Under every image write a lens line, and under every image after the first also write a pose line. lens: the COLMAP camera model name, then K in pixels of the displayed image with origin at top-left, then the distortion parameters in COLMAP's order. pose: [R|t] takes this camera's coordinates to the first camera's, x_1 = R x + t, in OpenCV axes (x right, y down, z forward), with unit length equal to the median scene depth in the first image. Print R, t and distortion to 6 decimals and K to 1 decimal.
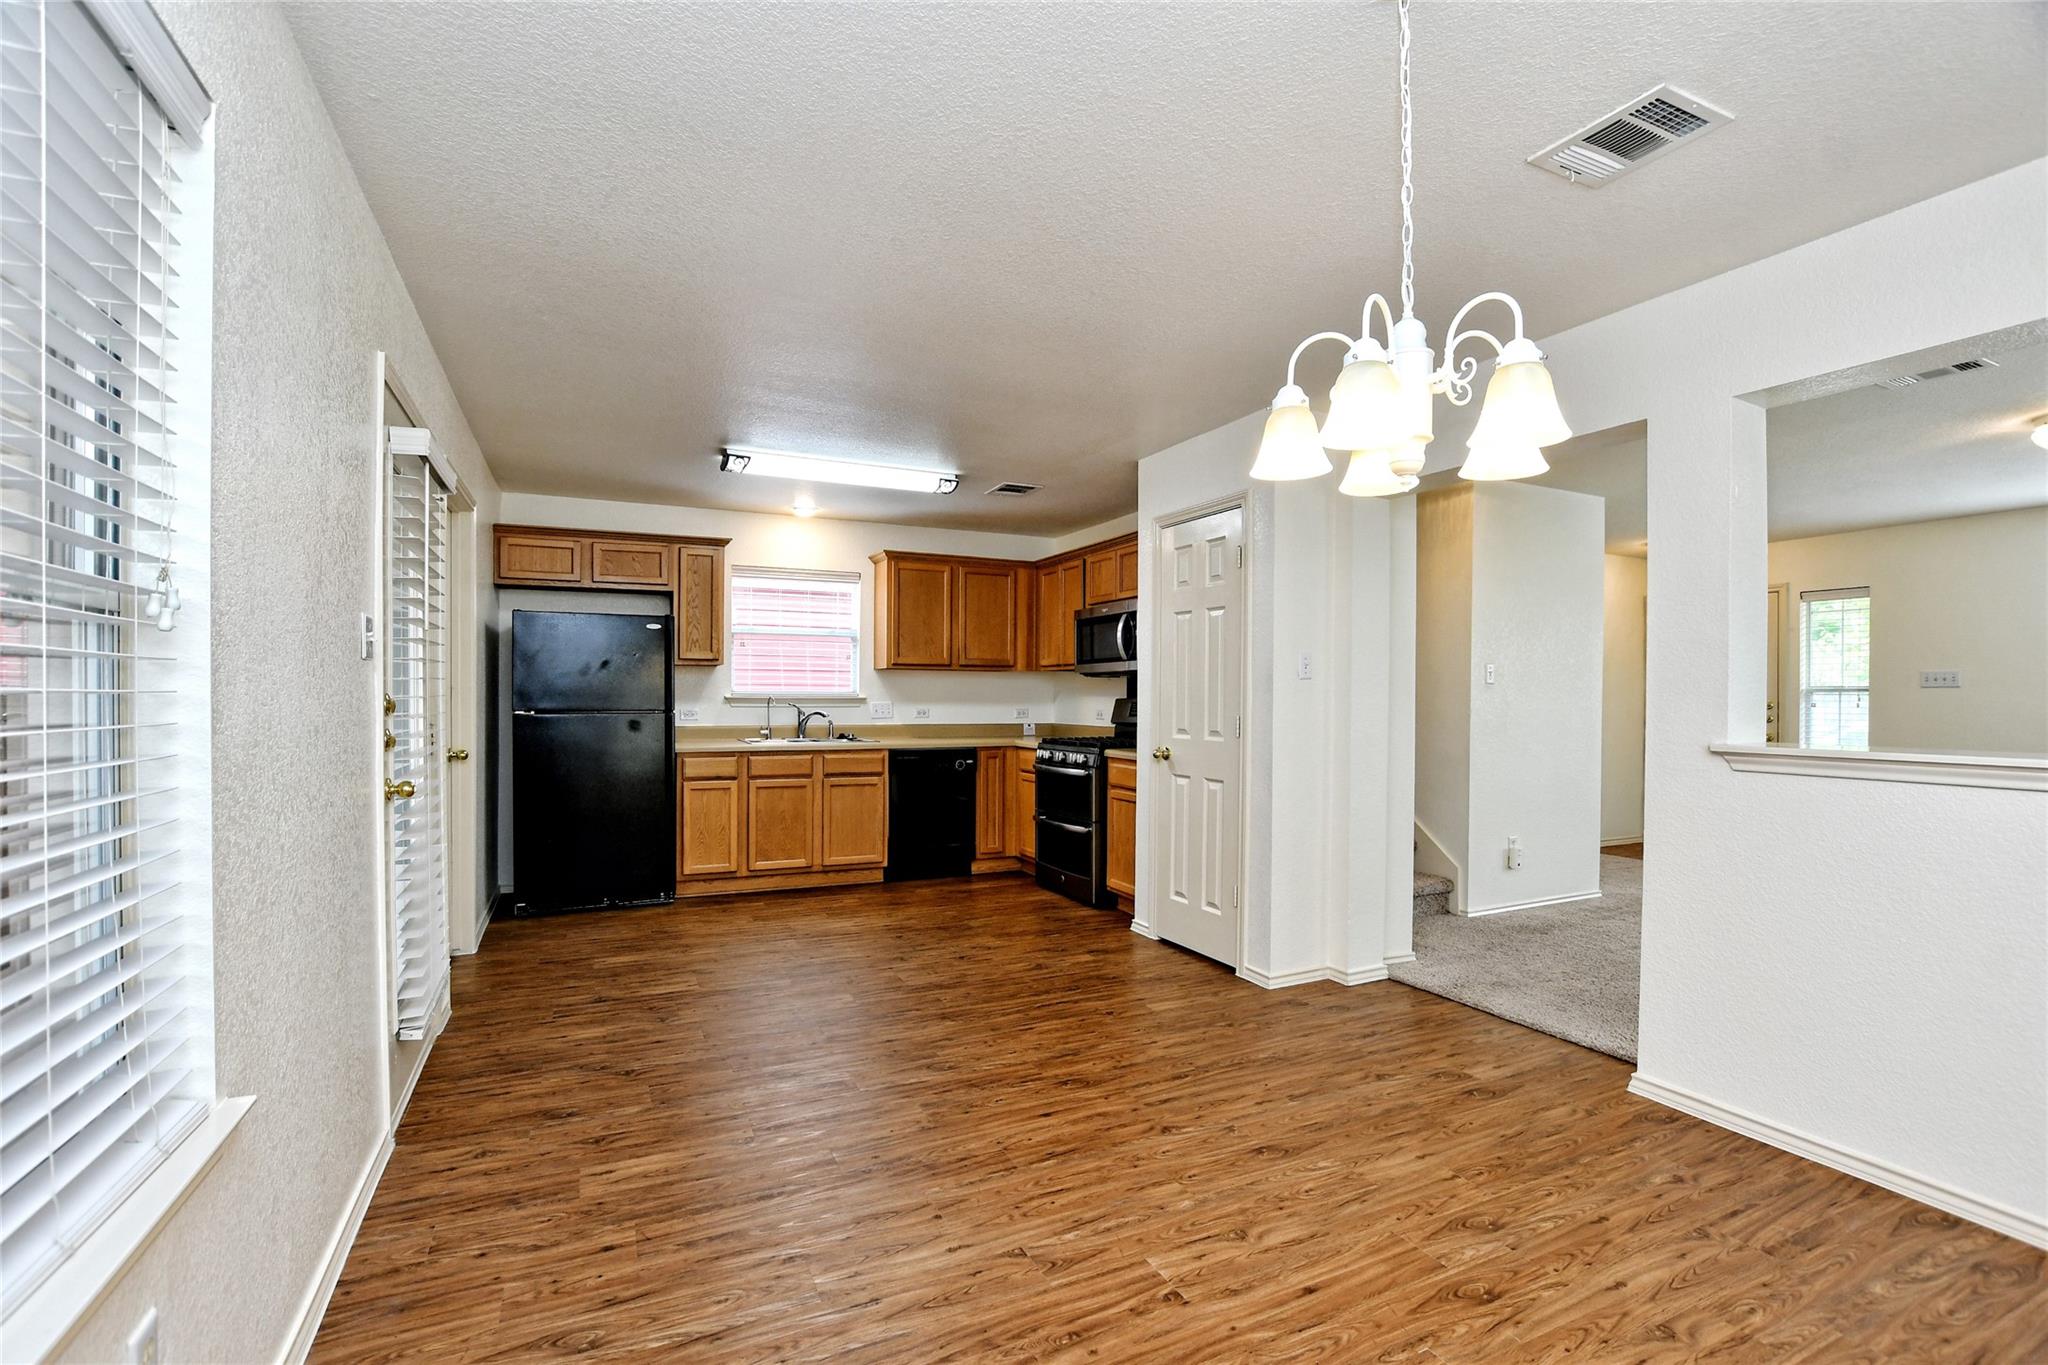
lens RADIAL K [[913.5, 0, 1008.3], [0, 913.5, 696.3], [0, 0, 1]] dist [-0.024584, 0.000902]
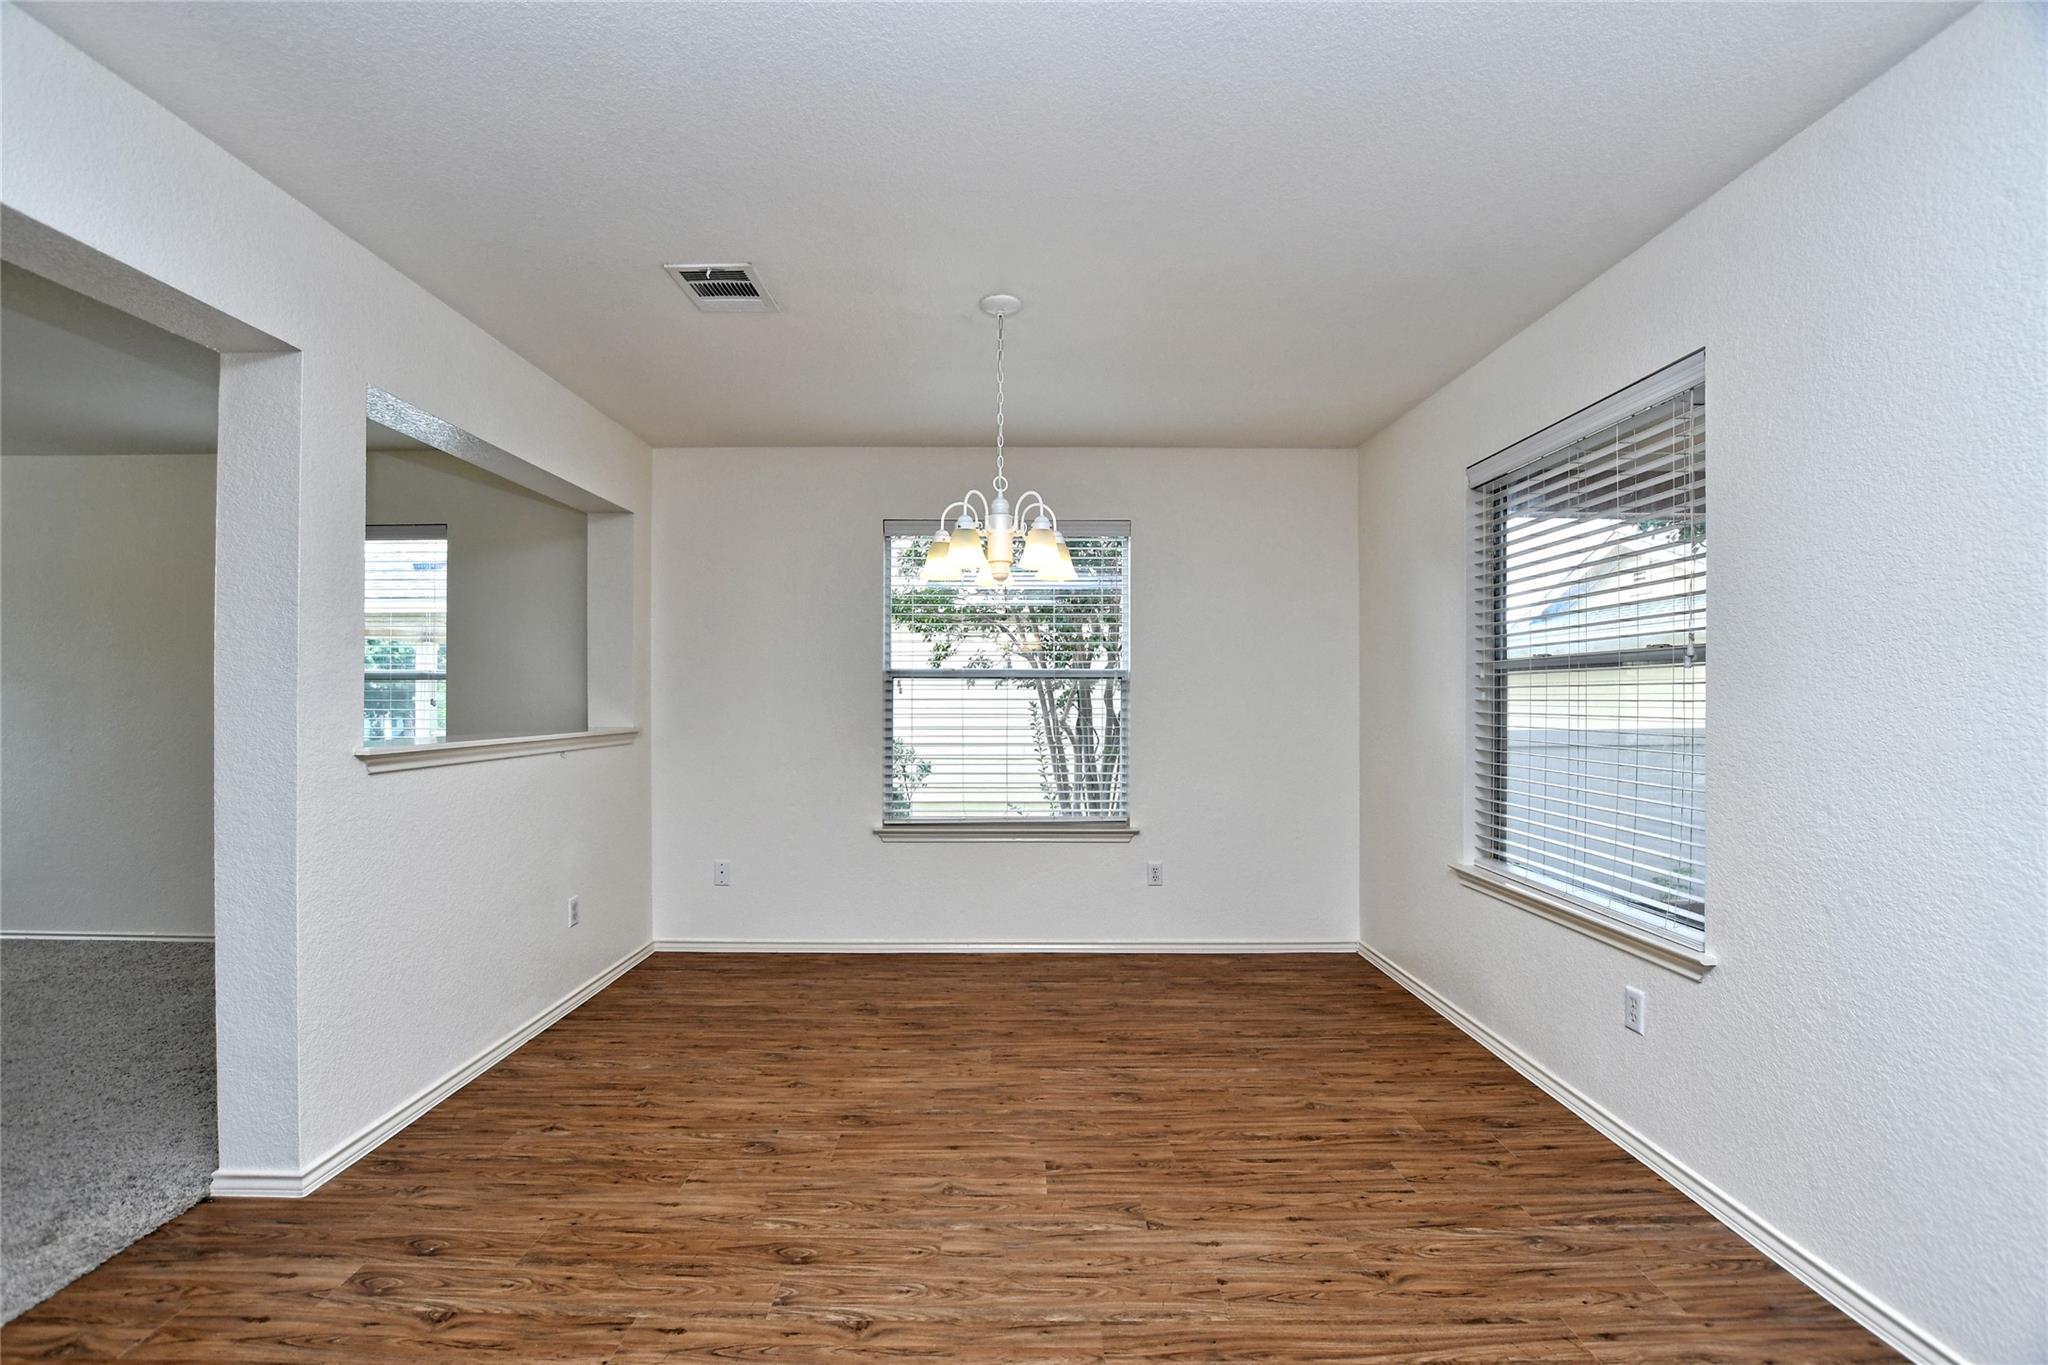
lens RADIAL K [[913.5, 0, 1008.3], [0, 913.5, 696.3], [0, 0, 1]] dist [-0.024584, 0.000902]
pose [[-0.906836, -0.005469, 0.421449, -0.263787], [-0.005783, 0.999983, 0.000534, -0.005665], [-0.421444, -0.001953, -0.906852, 1.926570]]
